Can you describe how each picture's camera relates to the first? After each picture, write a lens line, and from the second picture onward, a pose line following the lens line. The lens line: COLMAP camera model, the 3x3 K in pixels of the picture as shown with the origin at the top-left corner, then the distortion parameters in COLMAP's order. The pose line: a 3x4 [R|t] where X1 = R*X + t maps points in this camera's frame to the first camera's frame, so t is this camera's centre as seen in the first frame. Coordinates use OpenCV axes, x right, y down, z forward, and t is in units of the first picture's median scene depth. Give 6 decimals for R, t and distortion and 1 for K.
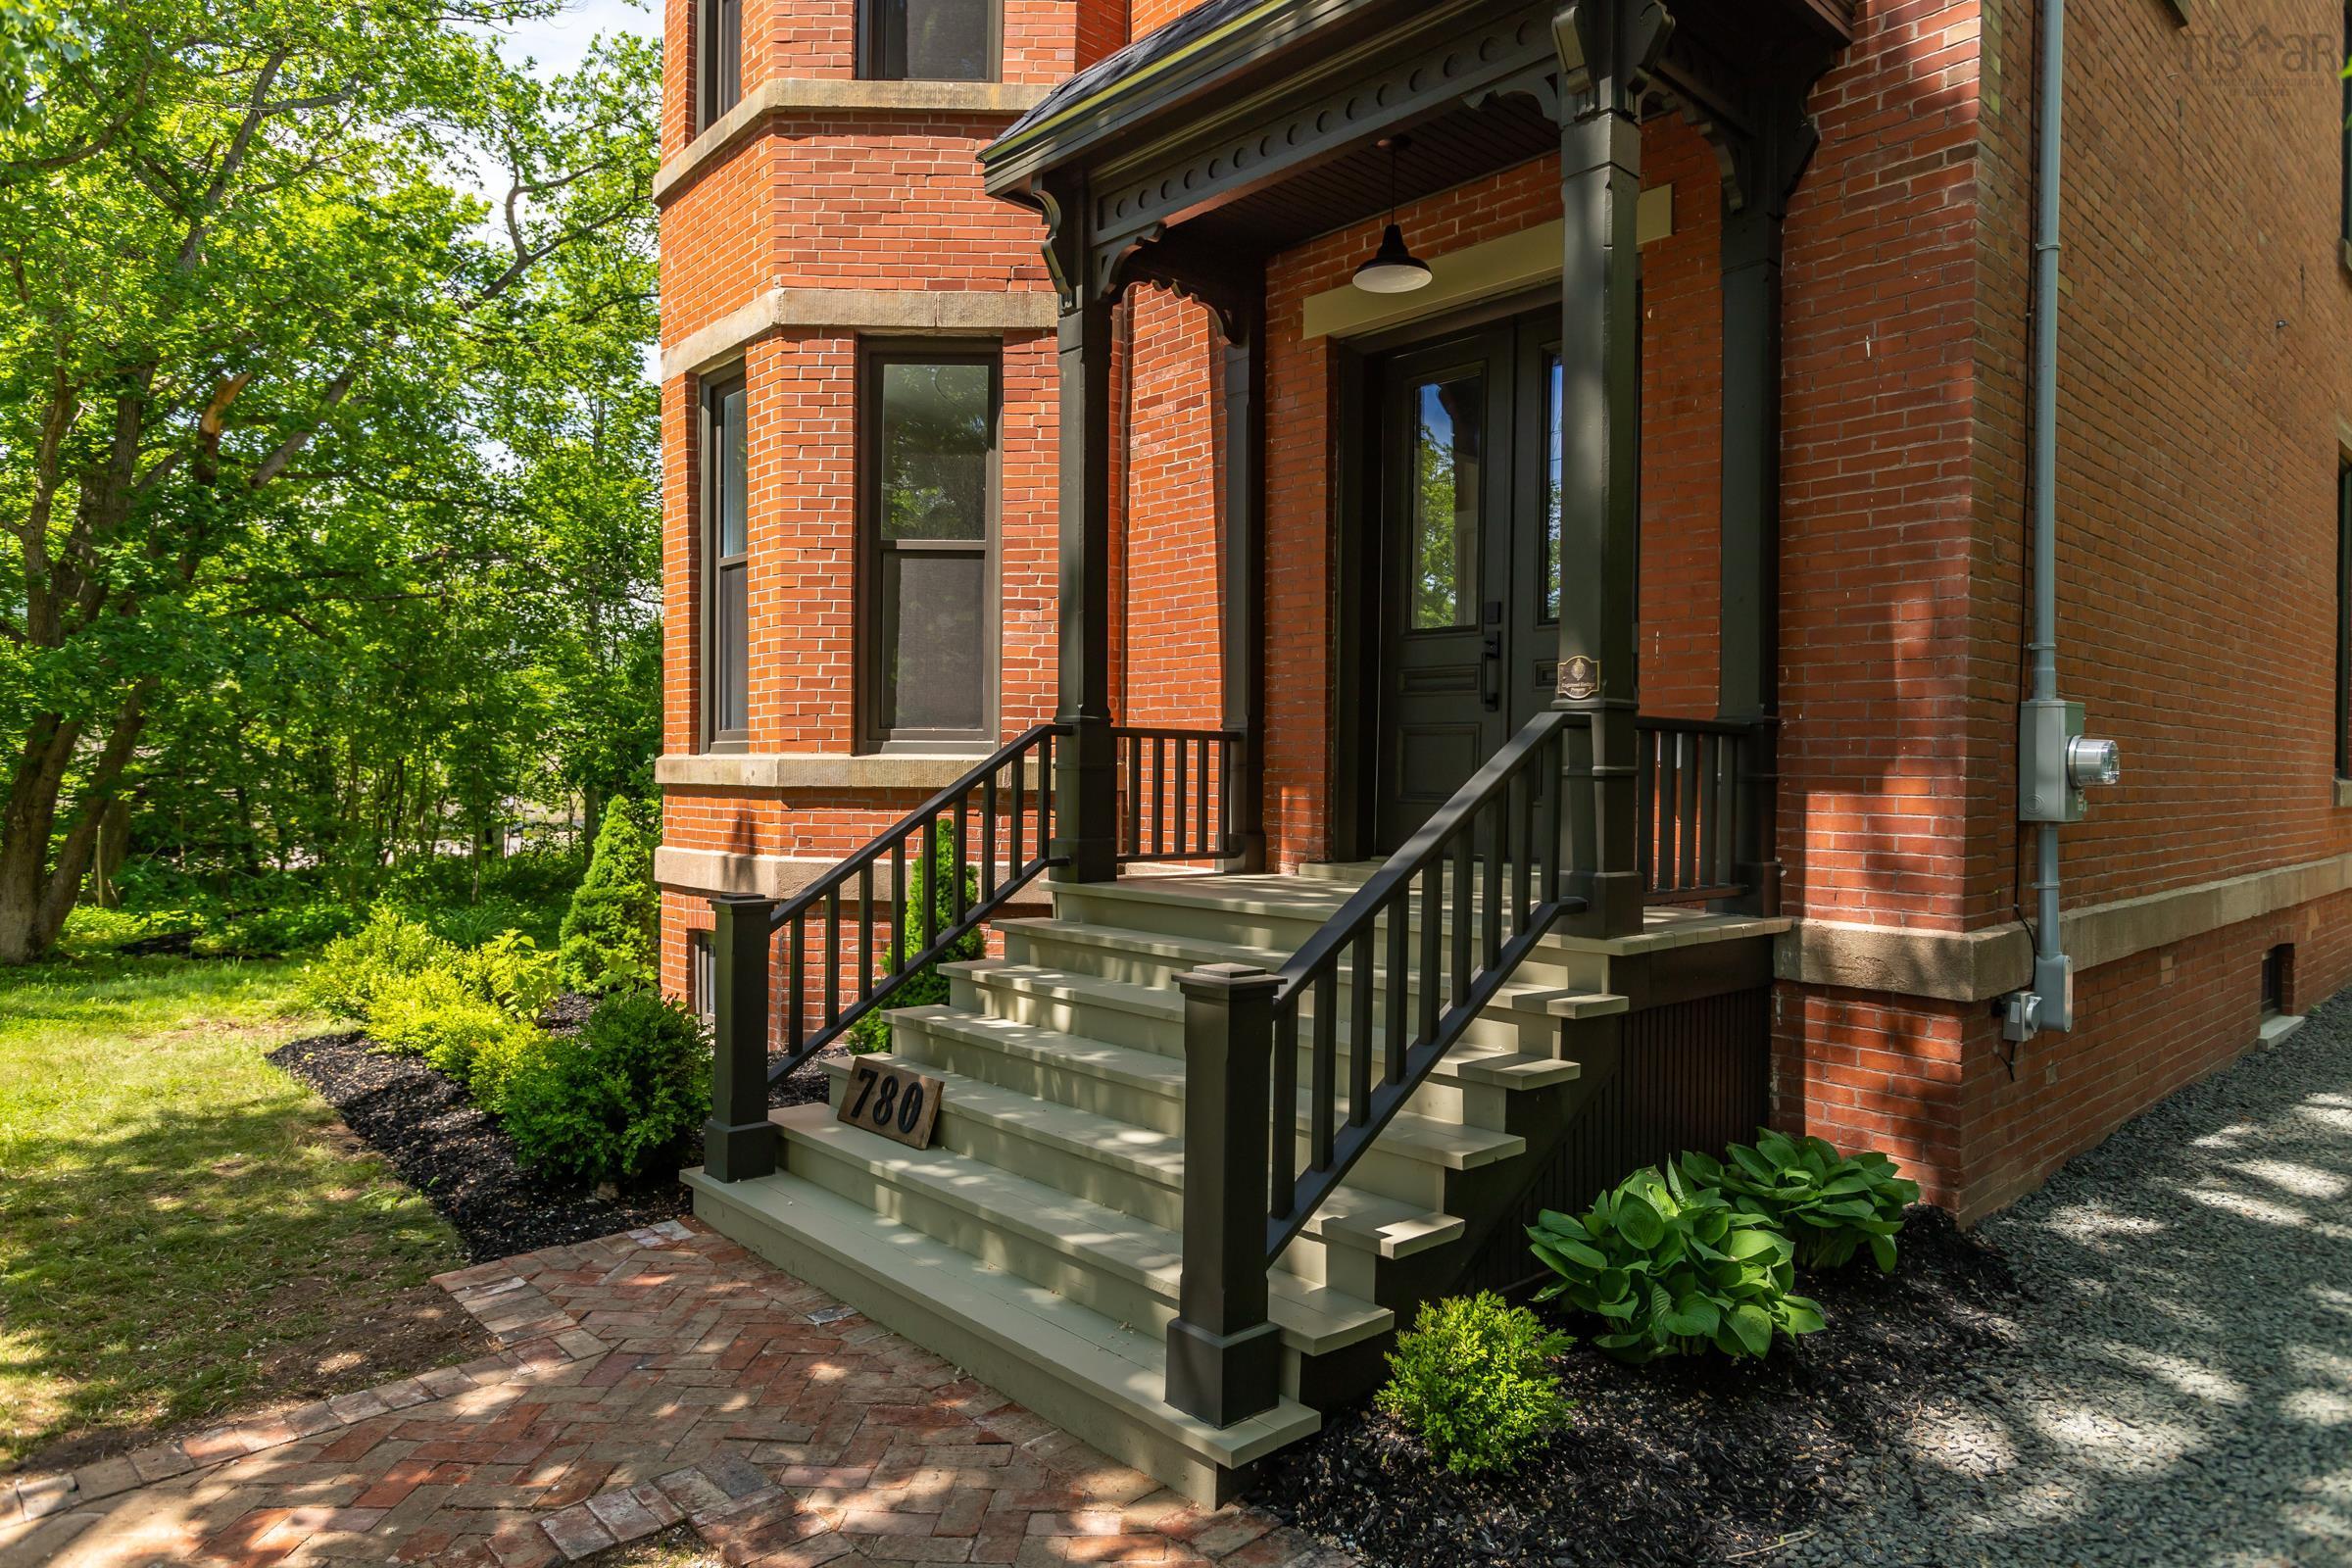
lens RADIAL K [[1412.6, 0, 1176.0], [0, 1412.6, 784.0], [0, 0, 1]] dist [0.006729, 0.001245]
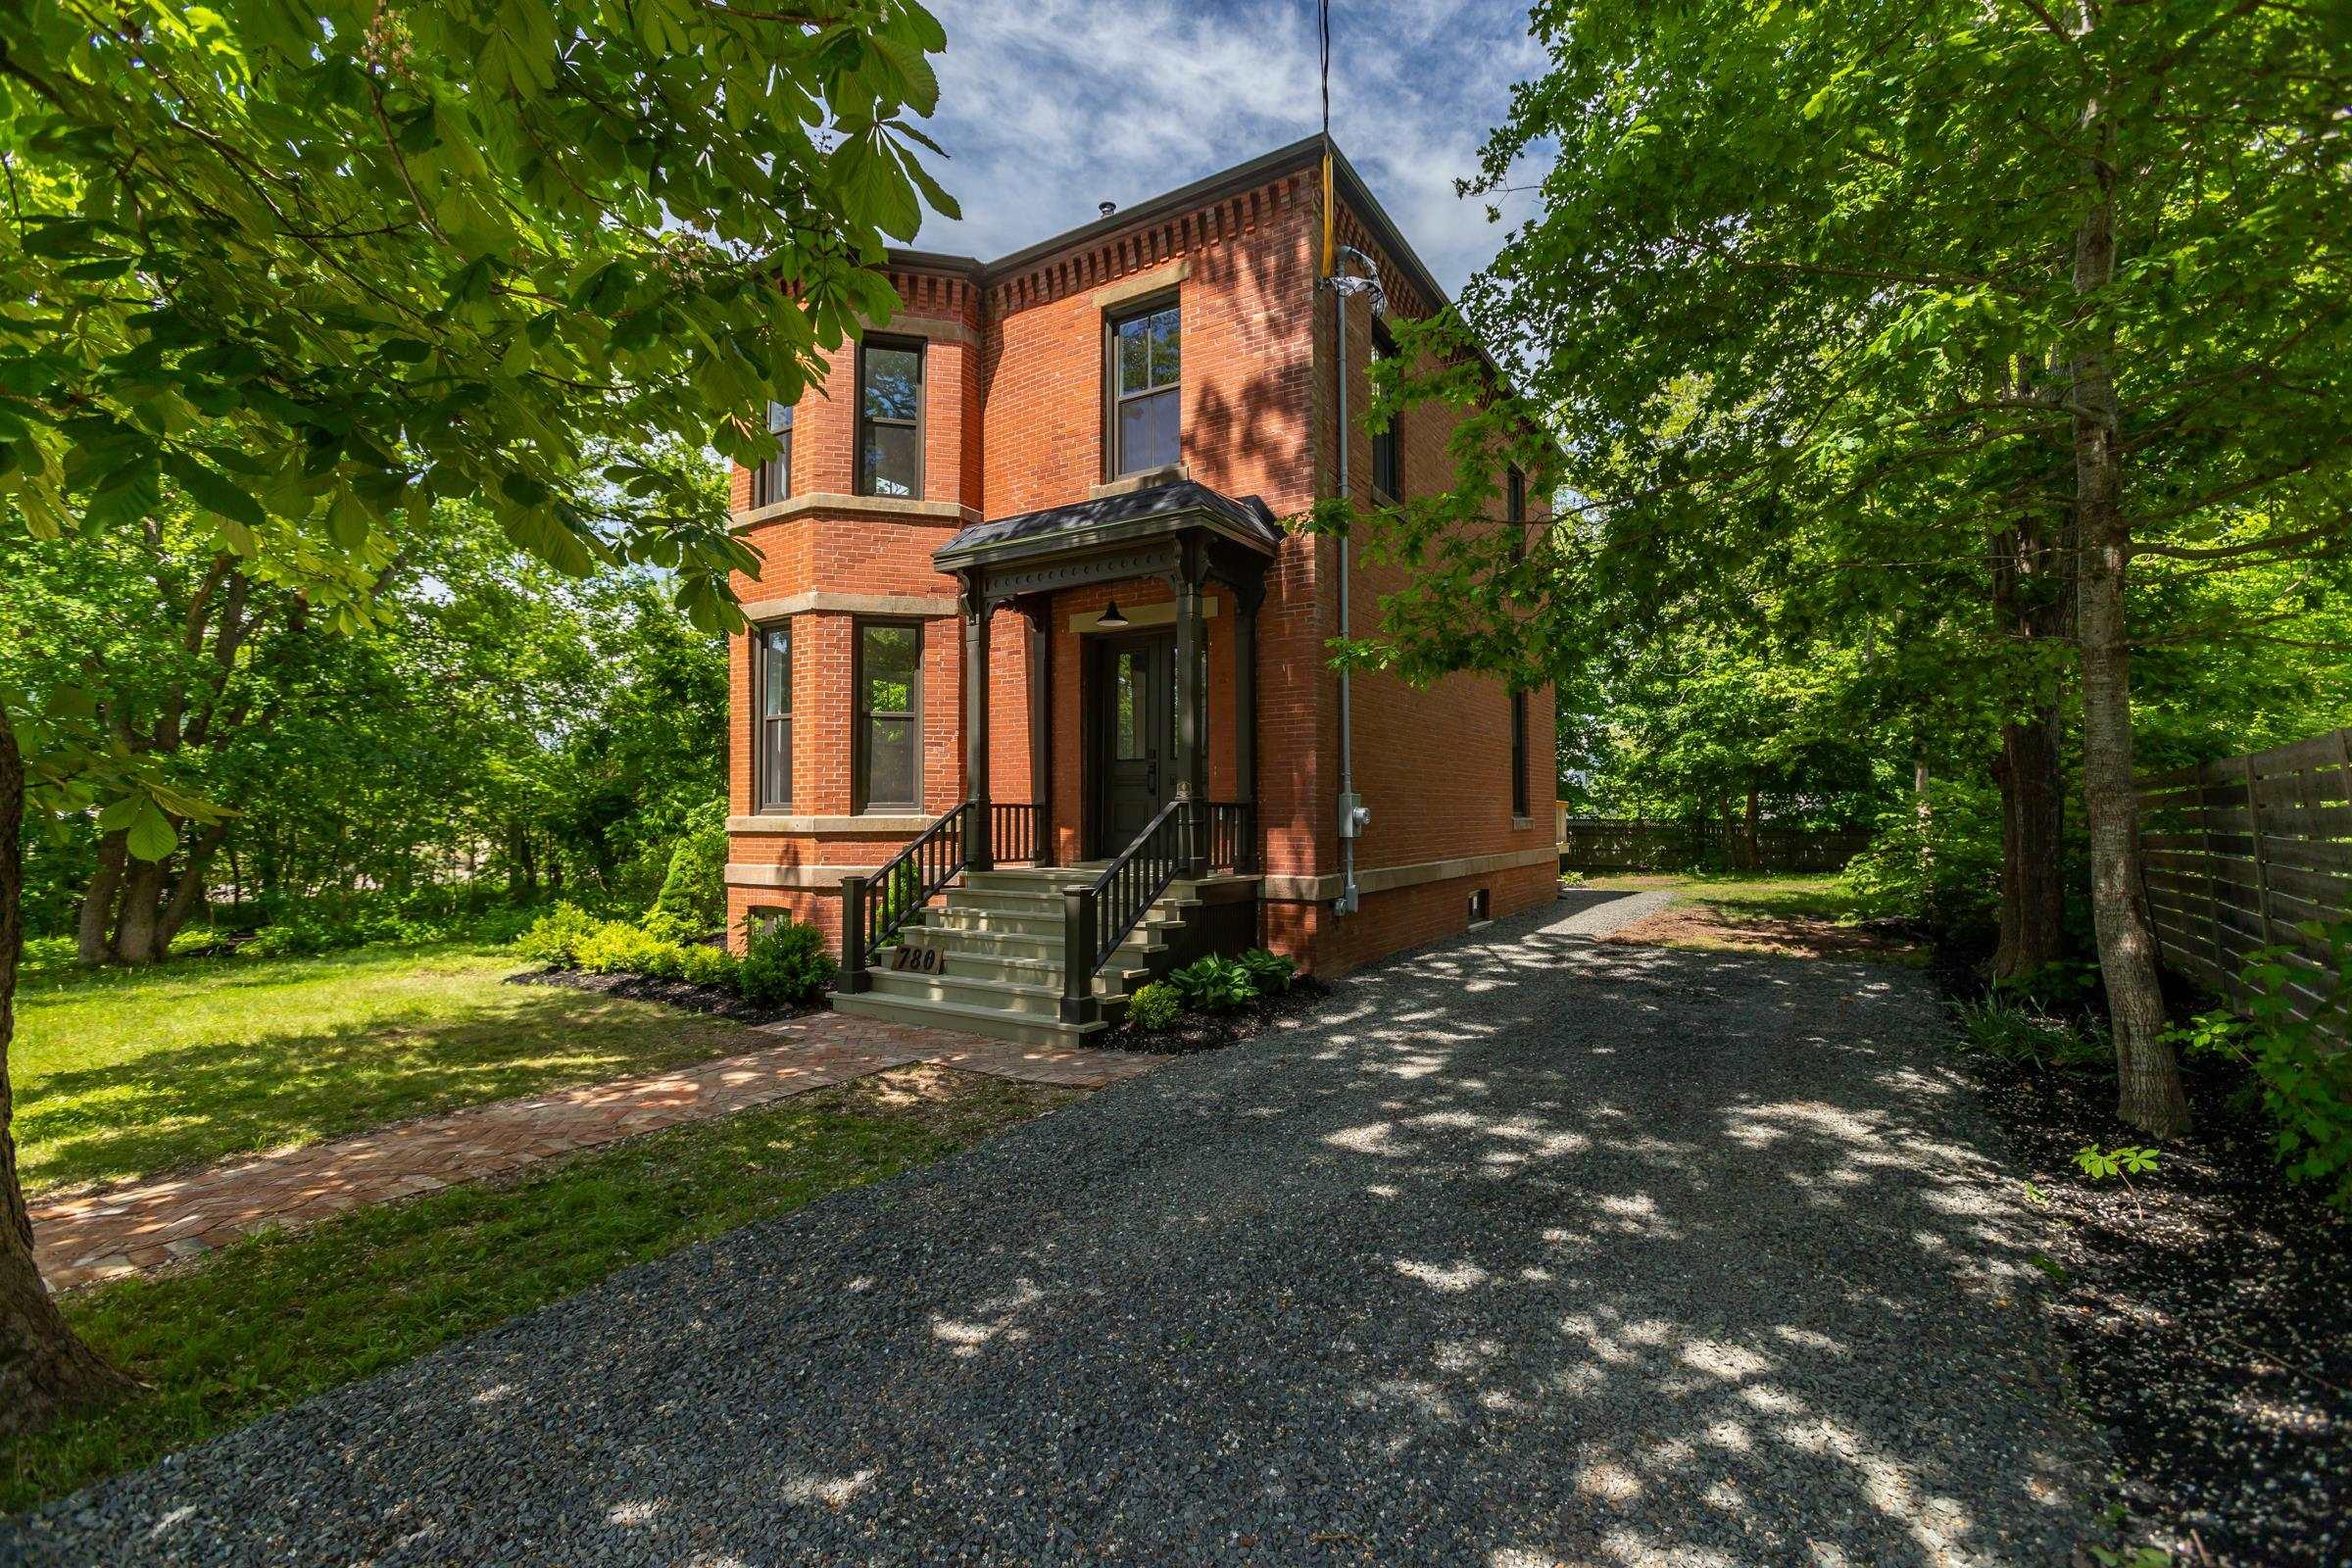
lens RADIAL K [[1037.5, 0, 1176.0], [0, 1037.5, 784.0], [0, 0, 1]] dist [-0.001652, 0.000034]
pose [[0.968586, -0.003947, 0.248649, -0.152779], [0.013122, 0.999292, -0.035251, -0.007942], [-0.248334, 0.037407, 0.967952, -0.620406]]
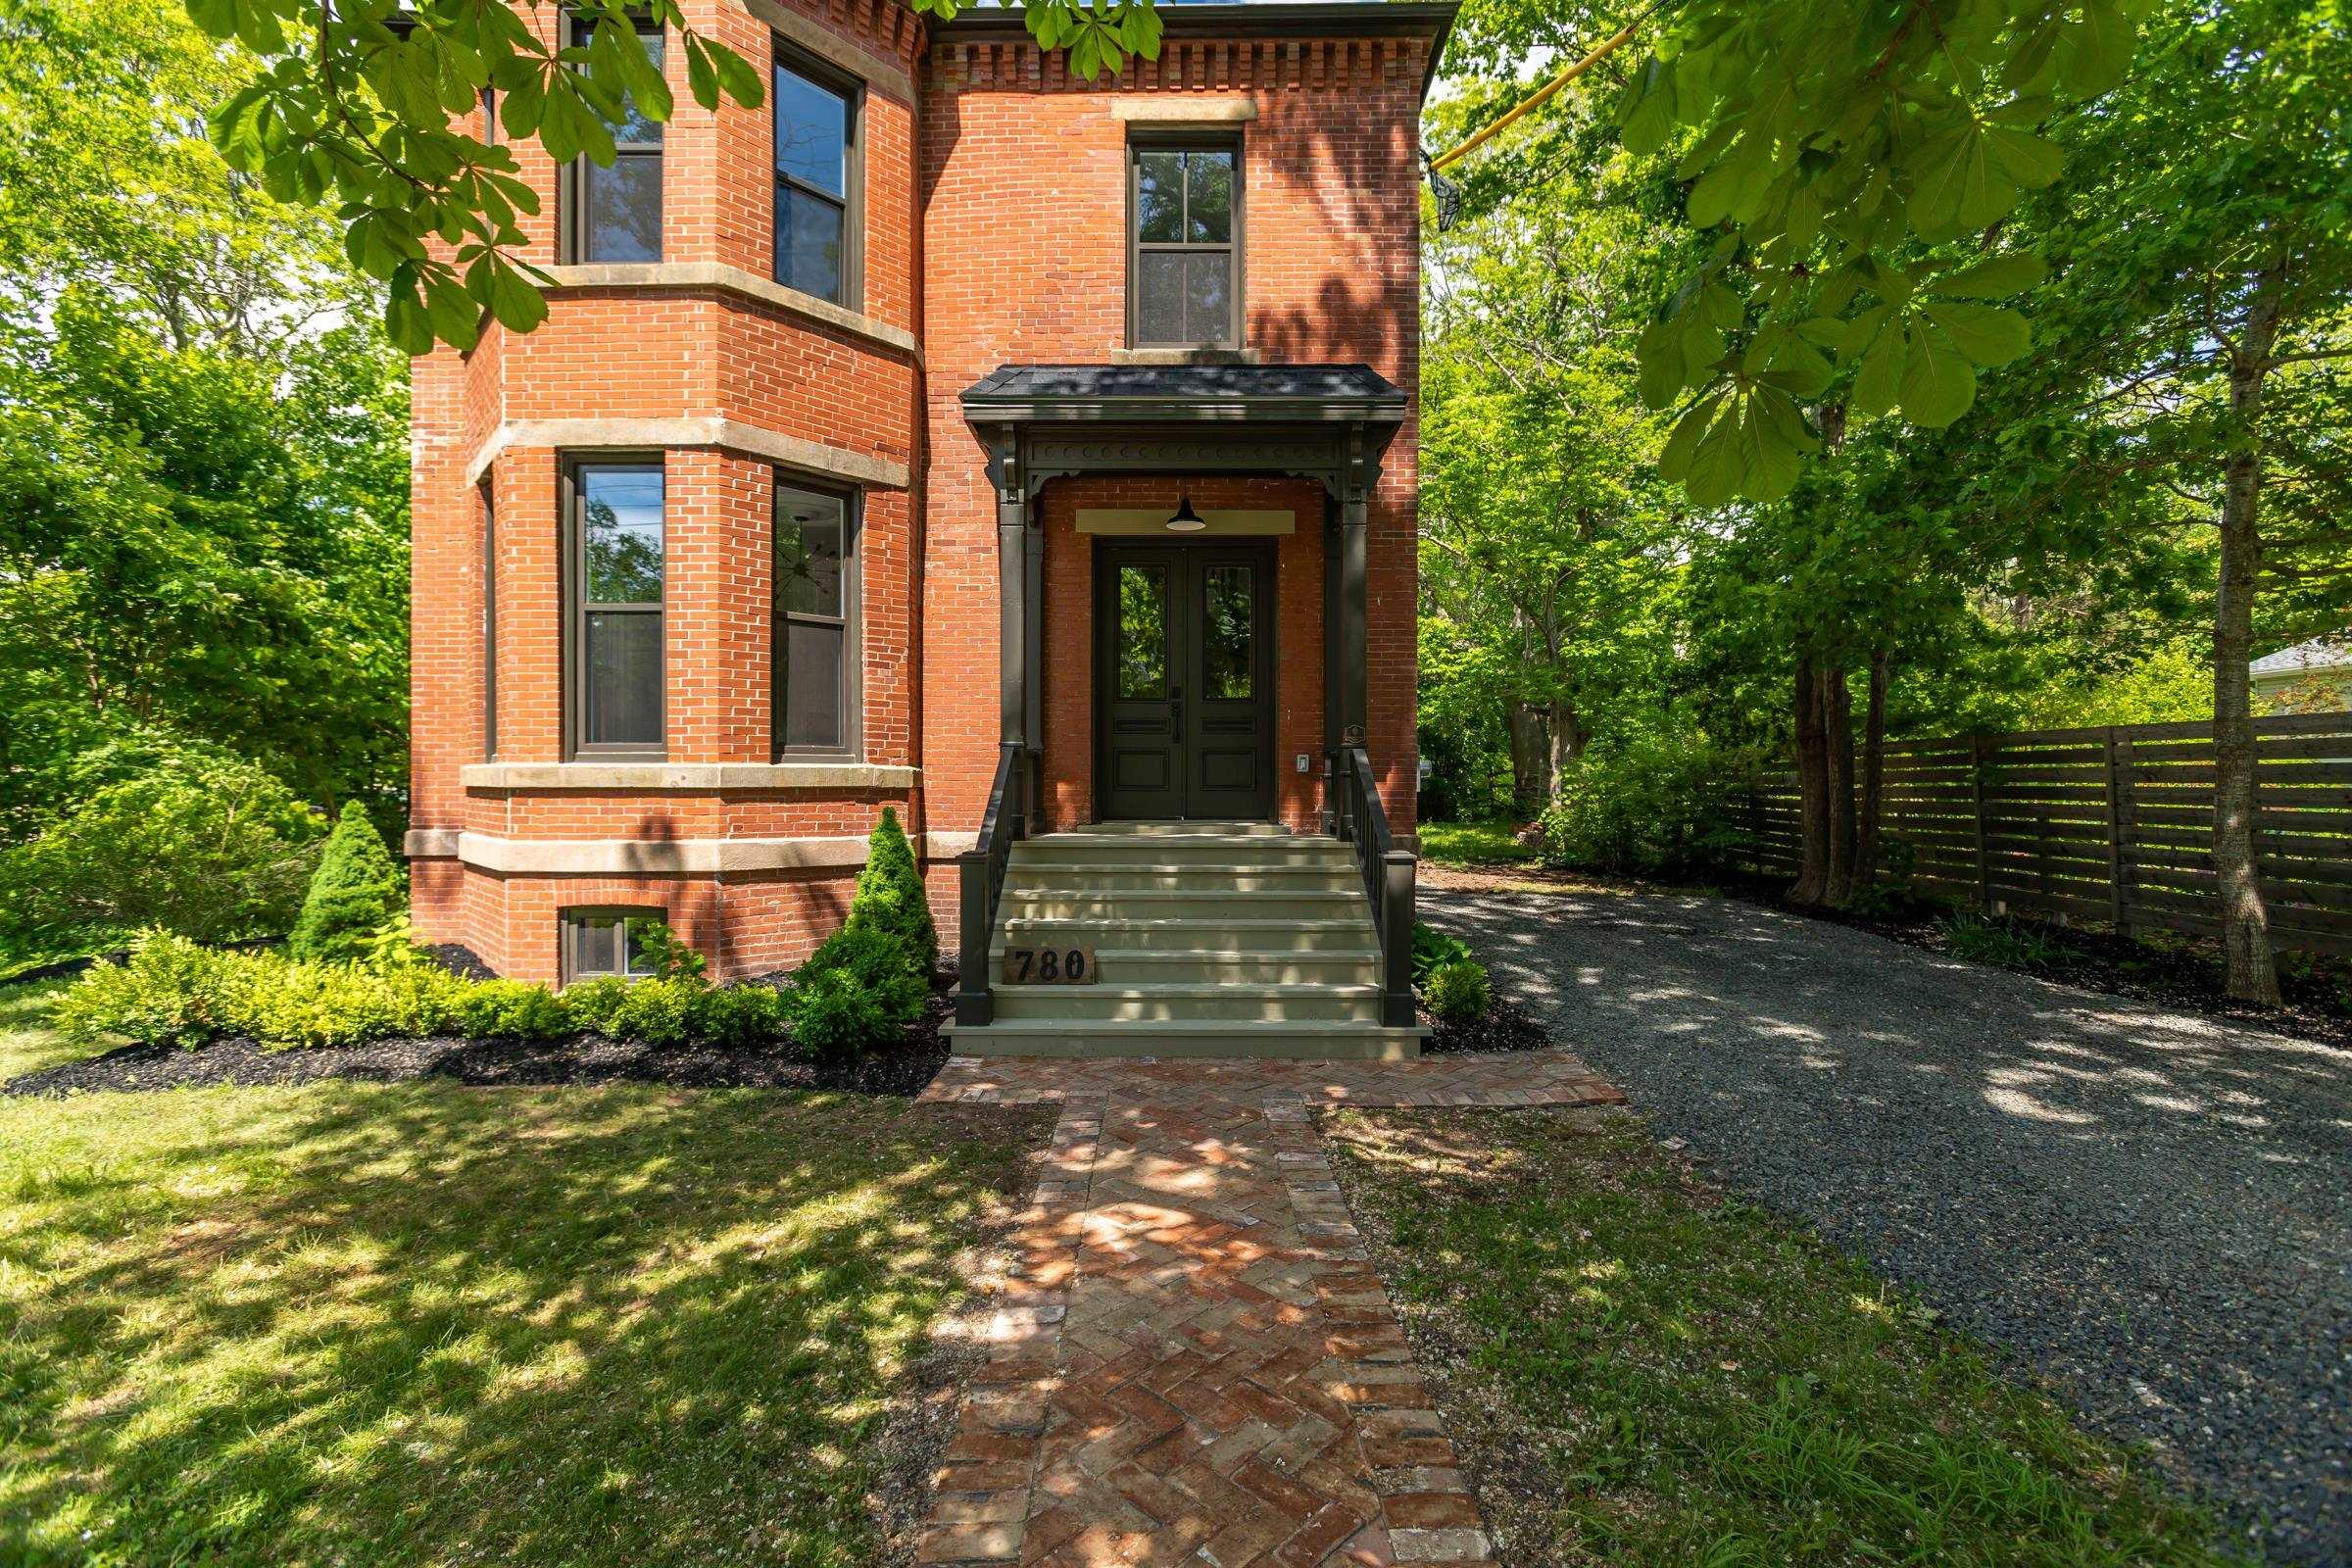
lens RADIAL K [[1037.5, 0, 1176.0], [0, 1037.5, 784.0], [0, 0, 1]] dist [-0.001652, 0.000034]
pose [[0.693408, -0.011311, 0.720457, -0.723787], [0.010813, 0.999928, 0.005291, -0.002295], [-0.720464, 0.004122, 0.693480, 0.004028]]
